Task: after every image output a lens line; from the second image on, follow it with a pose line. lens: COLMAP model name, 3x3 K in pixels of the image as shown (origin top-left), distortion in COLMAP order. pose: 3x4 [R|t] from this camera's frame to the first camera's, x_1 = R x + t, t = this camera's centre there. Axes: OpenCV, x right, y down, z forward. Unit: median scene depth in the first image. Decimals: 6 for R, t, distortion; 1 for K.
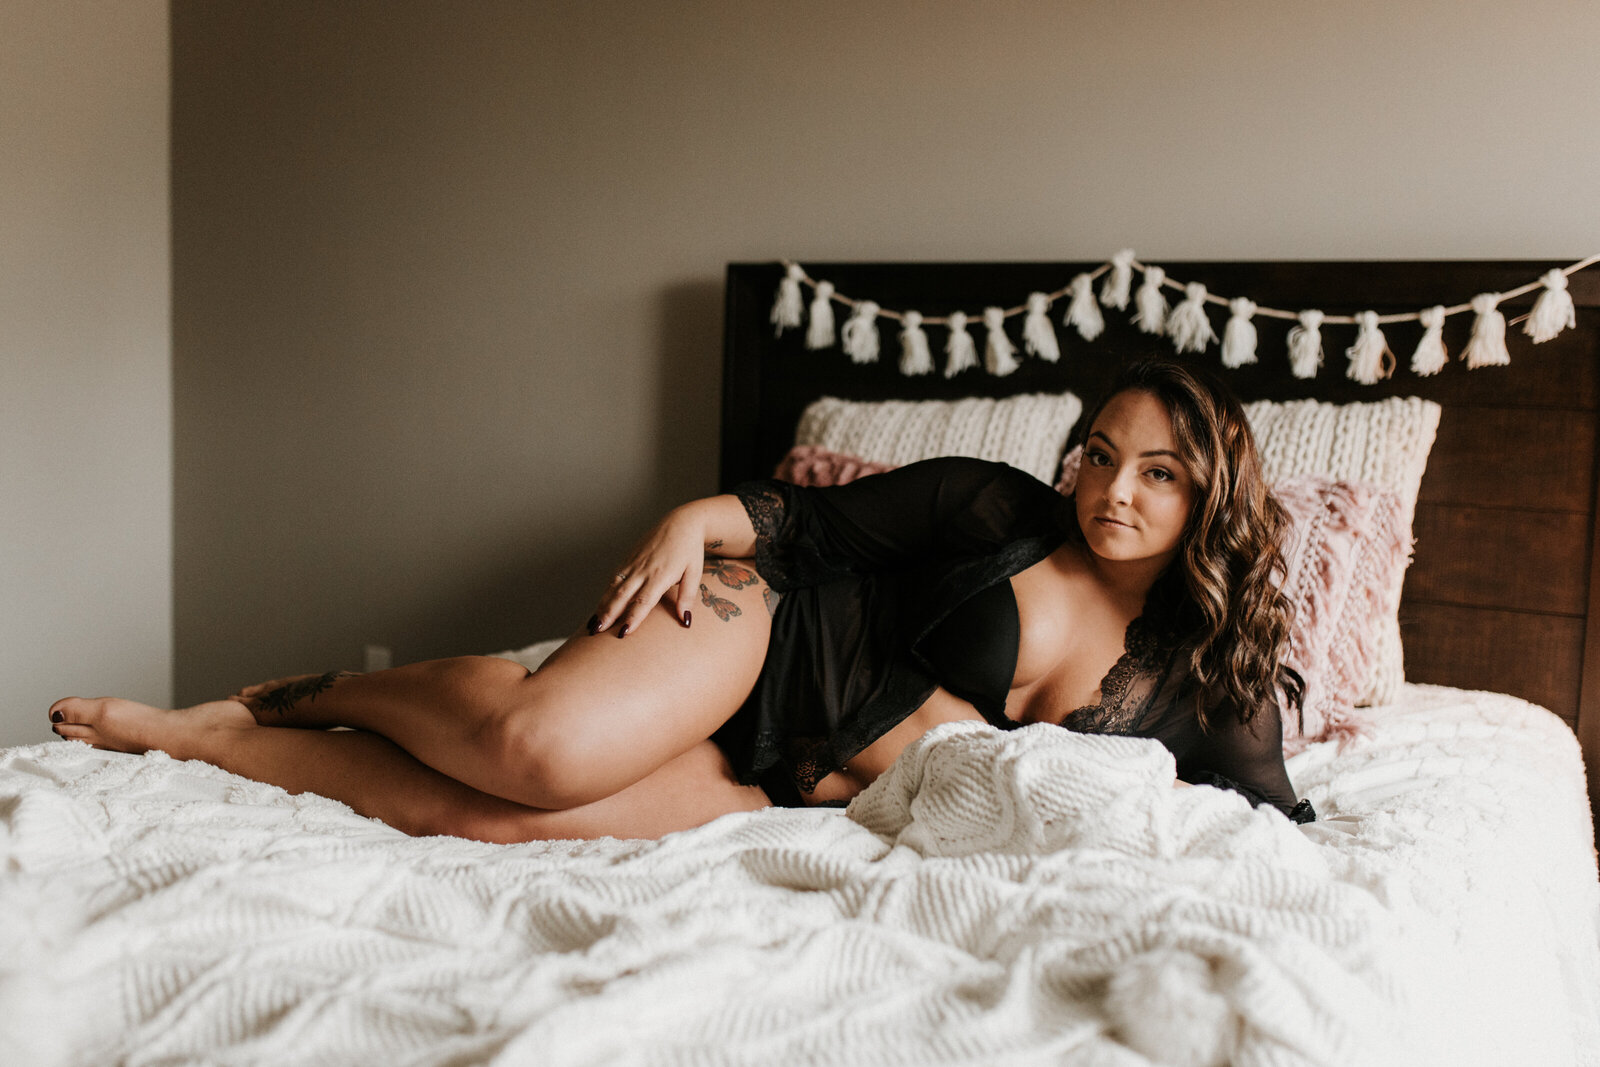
lens RADIAL K [[1592.8, 0, 780.0], [0, 1592.8, 498.4], [0, 0, 1]] dist [-0.020171, 0.000000]
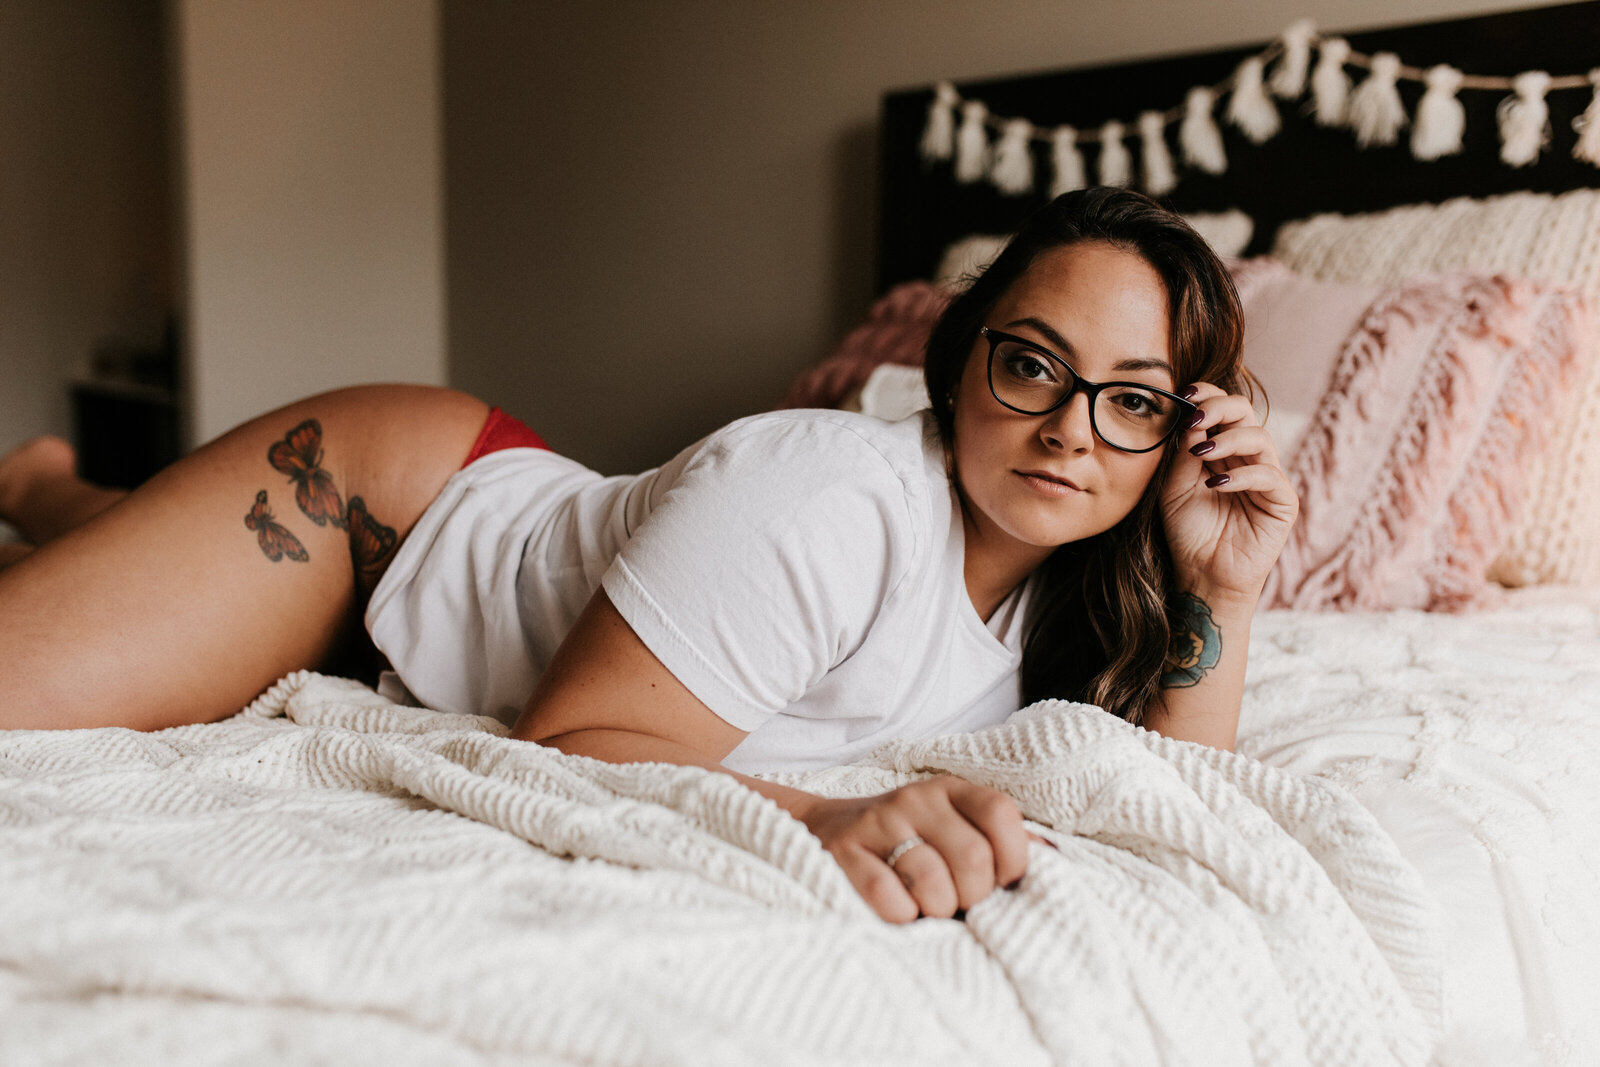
lens RADIAL K [[1476.4, 0, 829.9], [0, 1476.4, 534.3], [0, 0, 1]] dist [-0.027763, 0.000000]
pose [[0.951128, 0.024287, -0.307841, 0.231504], [-0.007303, 0.998393, 0.056204, 0.062174], [0.308711, -0.051209, 0.949776, 0.221108]]
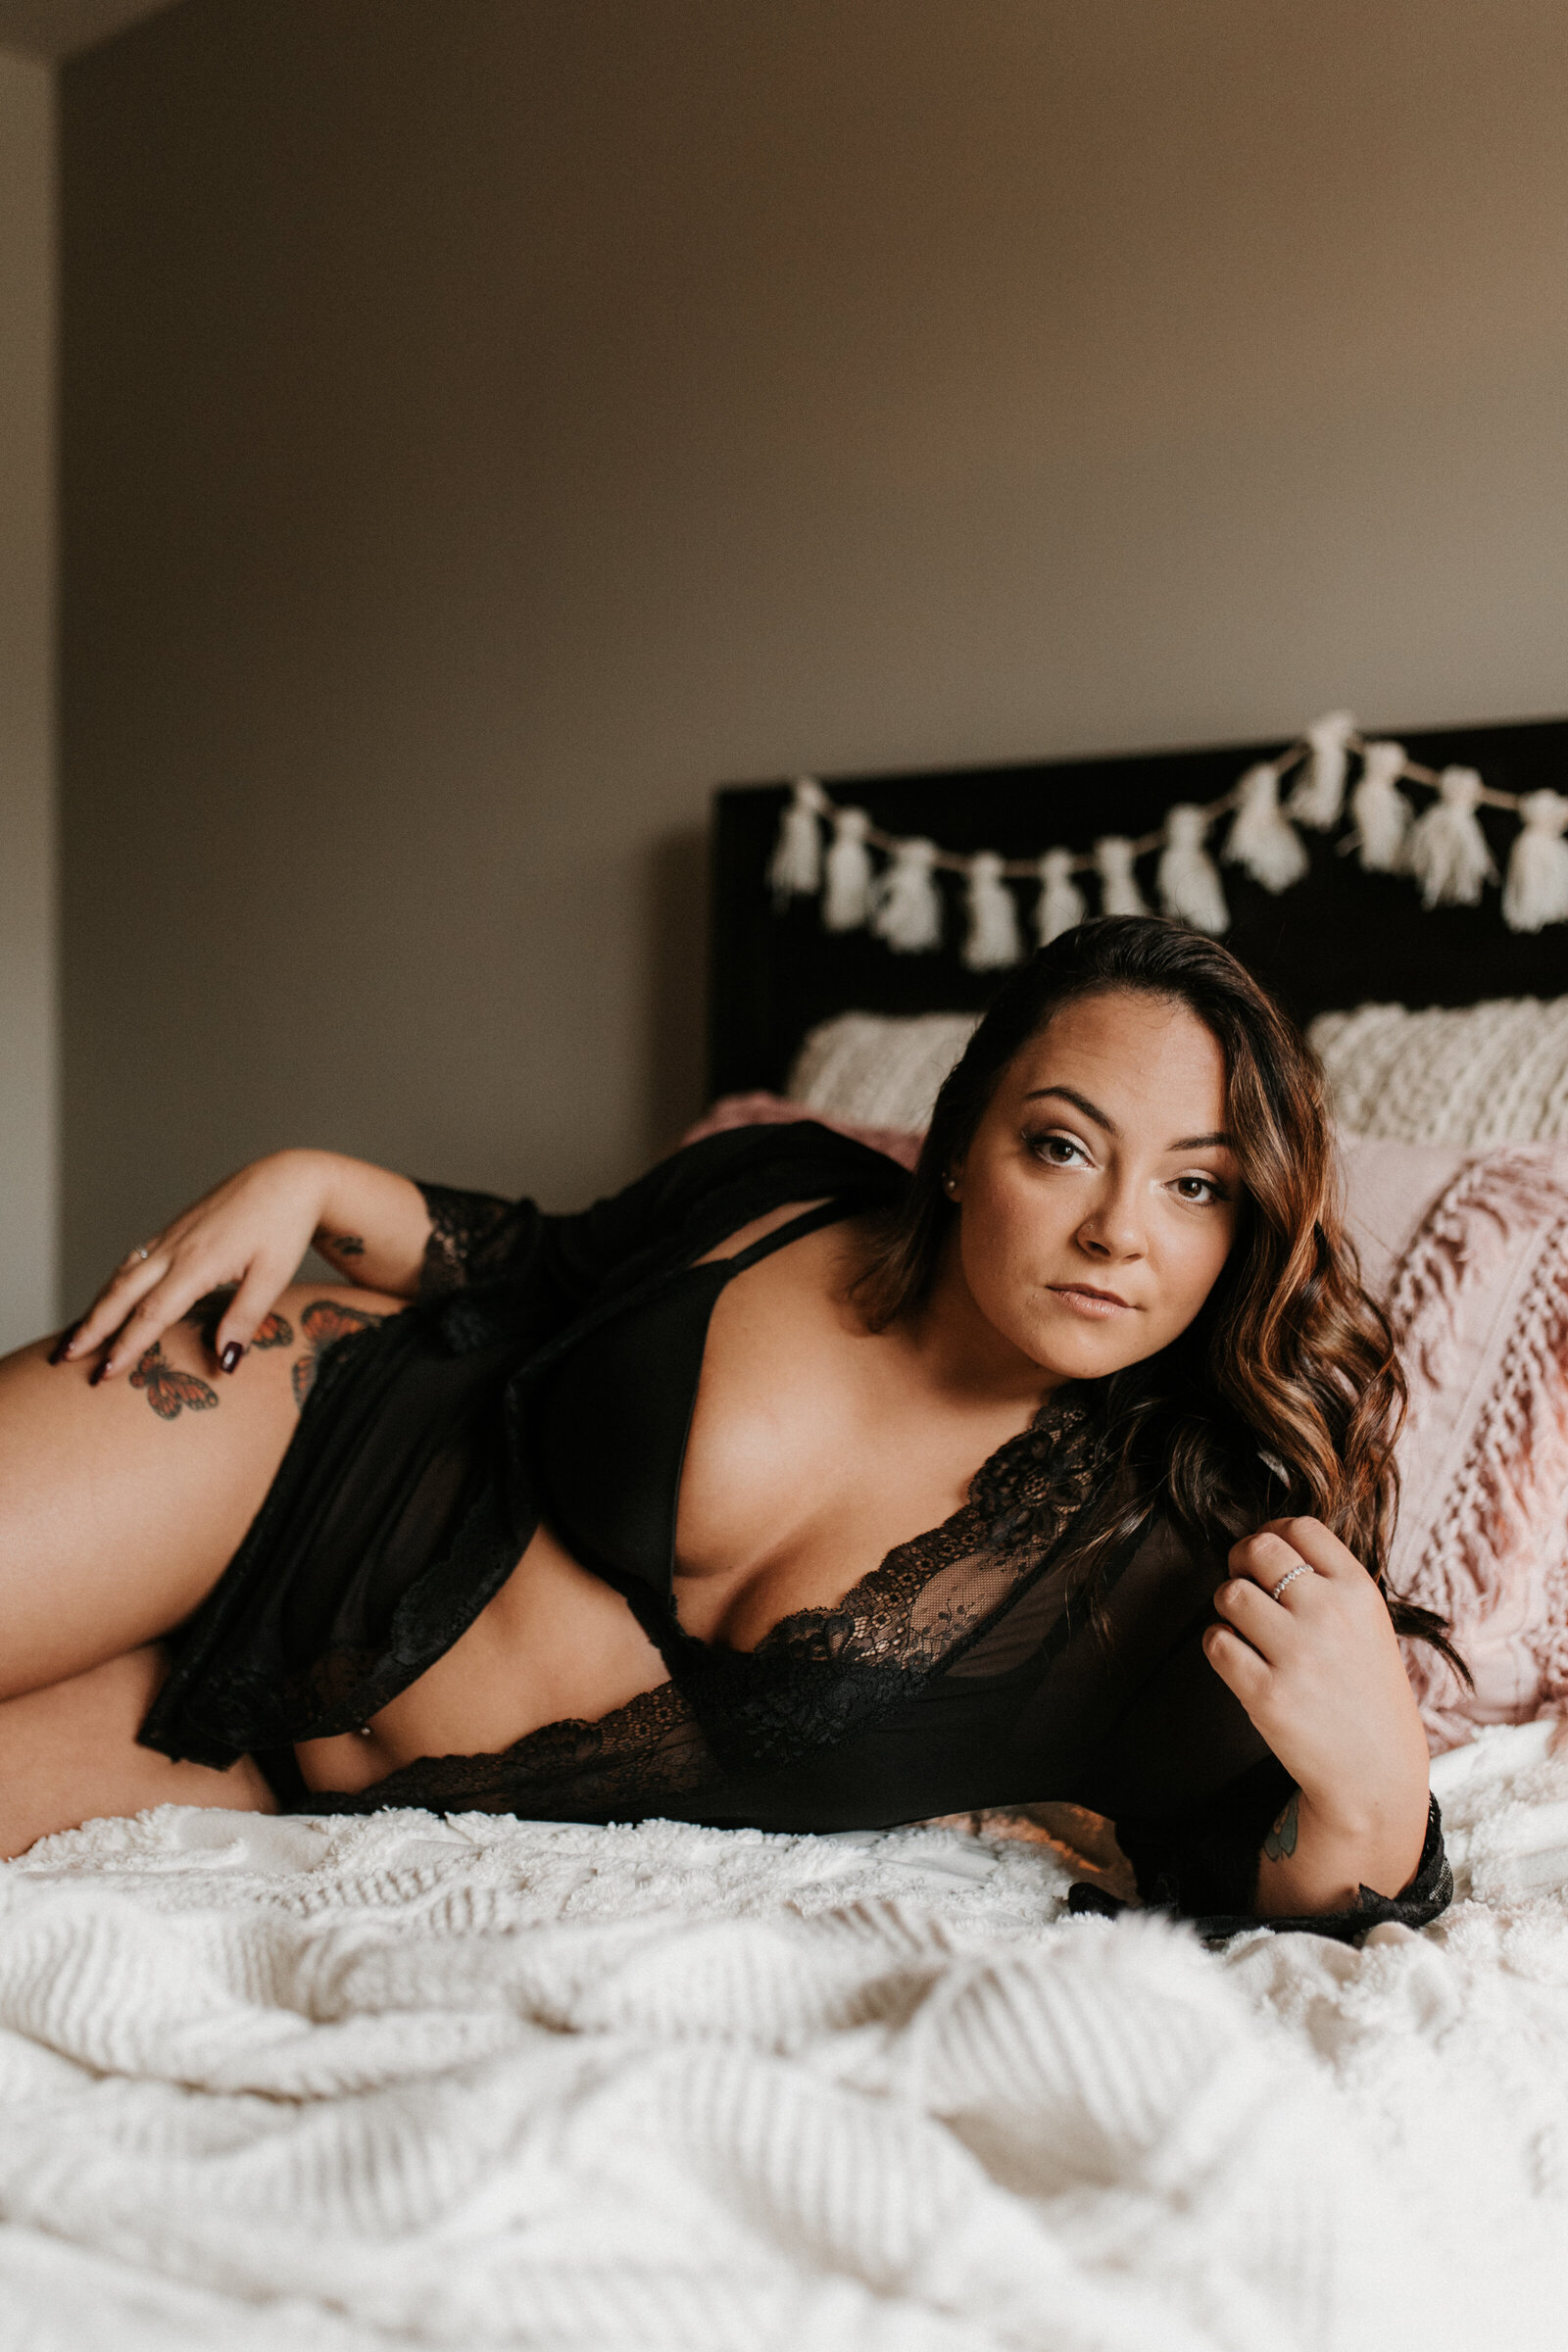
lens RADIAL K [[2170.3, 0, 837.4], [0, 2170.3, 1130.4], [0, 0, 1]] dist [-0.027763, 0.000000]
pose [[0.968077, -0.003679, -0.250626, 0.243636], [-0.004949, 0.999417, -0.033788, 0.005840], [0.250604, 0.033950, 0.967494, 0.280591]]
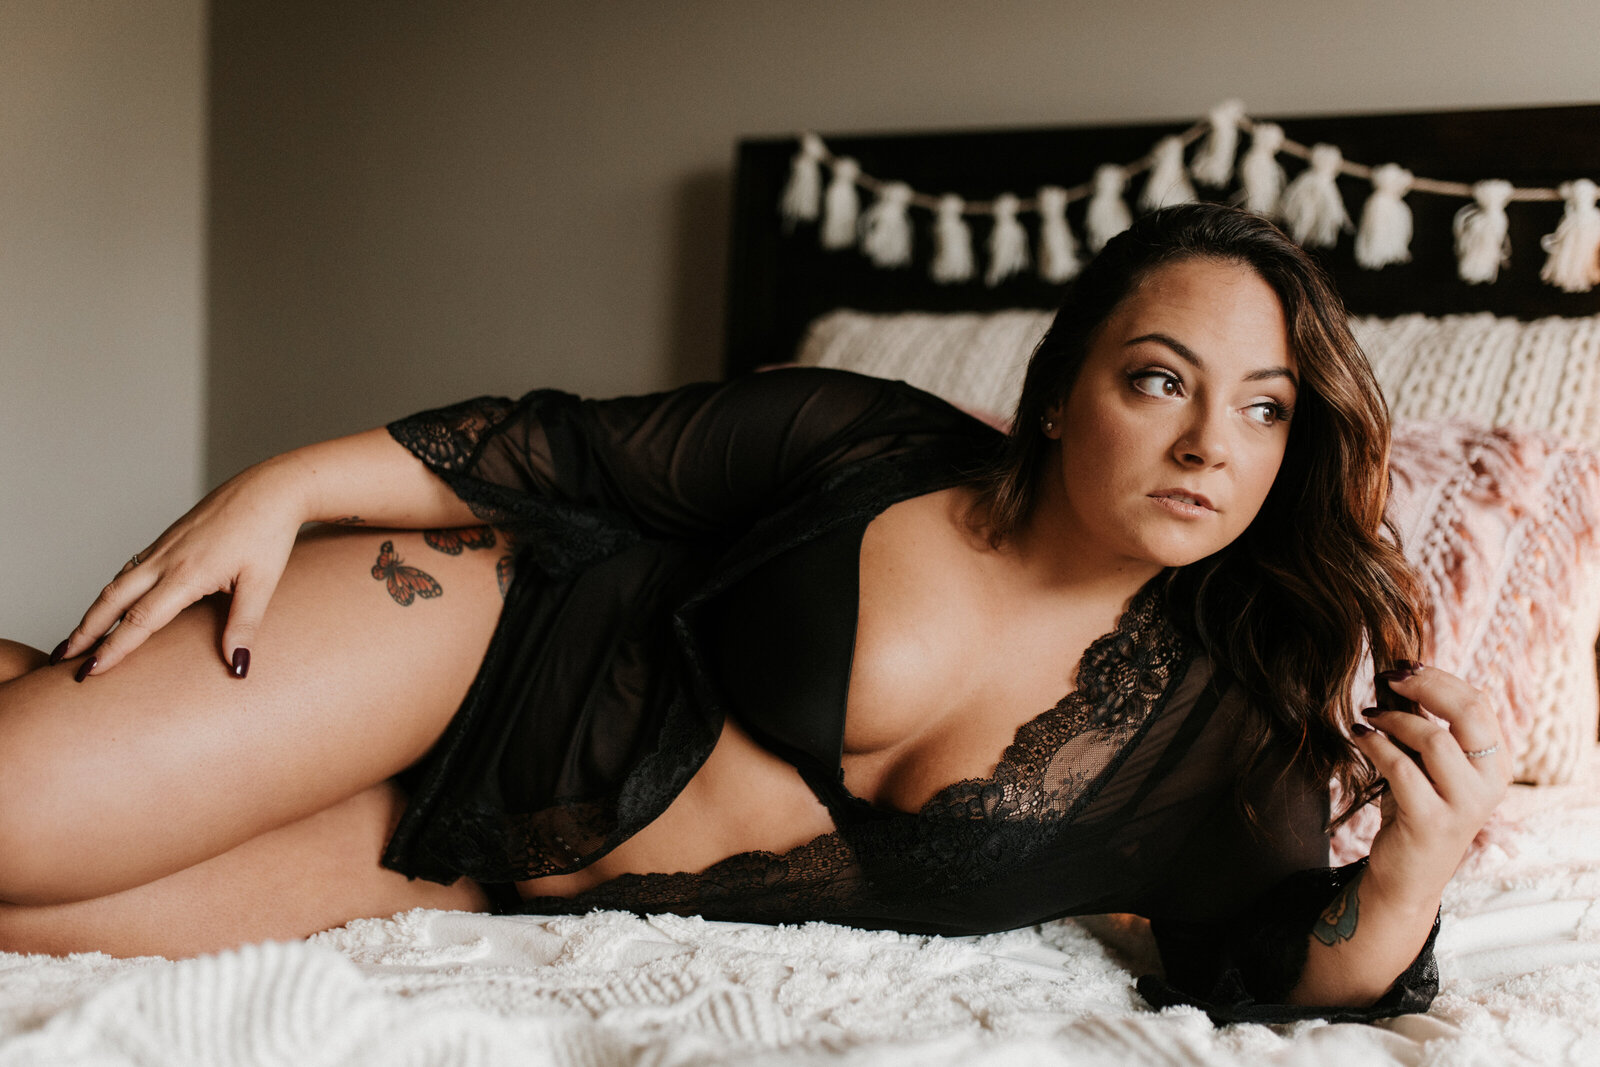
lens RADIAL K [[1476.4, 0, 826.6], [0, 1476.4, 523.4], [0, 0, 1]] dist [-0.027763, 0.000000]
pose [[0.985931, 0.042472, -0.161665, 0.158125], [-0.035787, 0.998389, 0.044041, 0.009441], [0.163275, -0.037636, 0.985862, 0.325705]]
